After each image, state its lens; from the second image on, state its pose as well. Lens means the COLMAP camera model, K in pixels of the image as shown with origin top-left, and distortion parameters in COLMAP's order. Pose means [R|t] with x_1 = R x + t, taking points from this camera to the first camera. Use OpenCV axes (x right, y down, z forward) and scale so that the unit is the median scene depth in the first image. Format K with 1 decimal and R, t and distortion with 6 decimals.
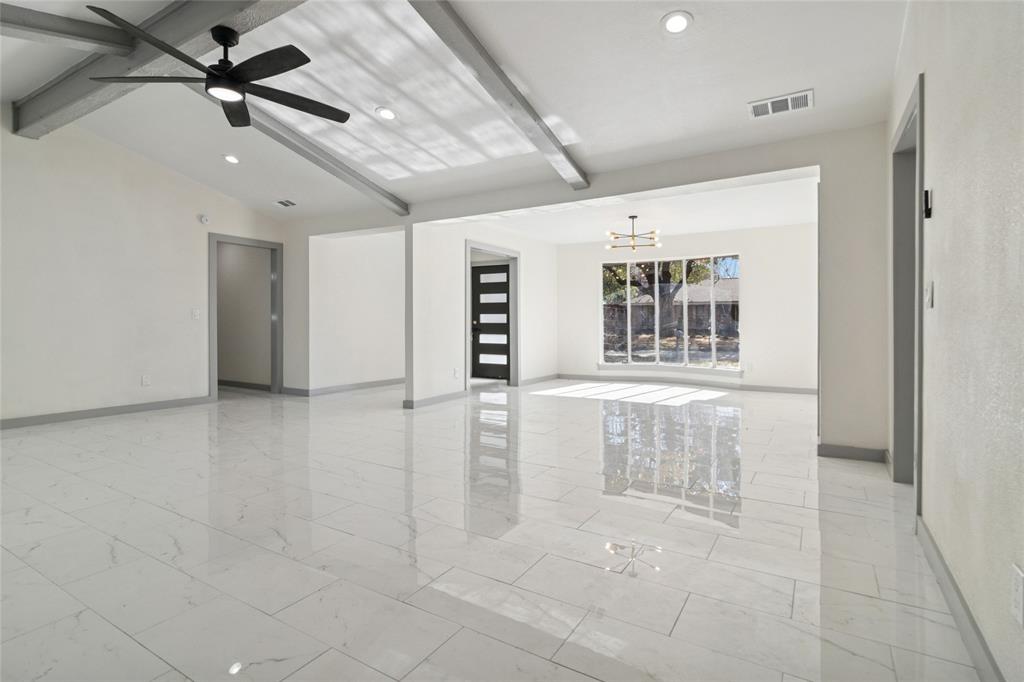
lens RADIAL K [[500.0, 0, 524.6], [0, 500.0, 323.4], [0, 0, 1]] dist [-0.004204, 0.001737]
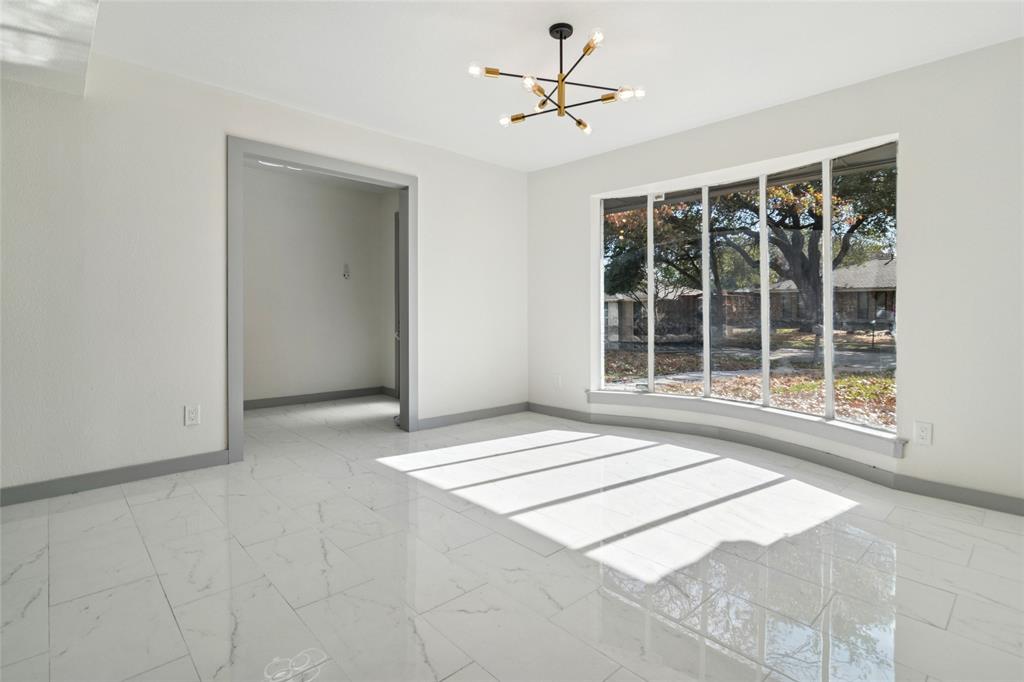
lens RADIAL K [[500.0, 0, 520.7], [0, 500.0, 315.0], [0, 0, 1]] dist [-0.004204, 0.001737]
pose [[0.962863, 0.012728, -0.269691, 0.219581], [-0.011371, 0.999914, 0.006595, -0.001412], [0.269752, -0.003283, 0.962924, 0.475447]]
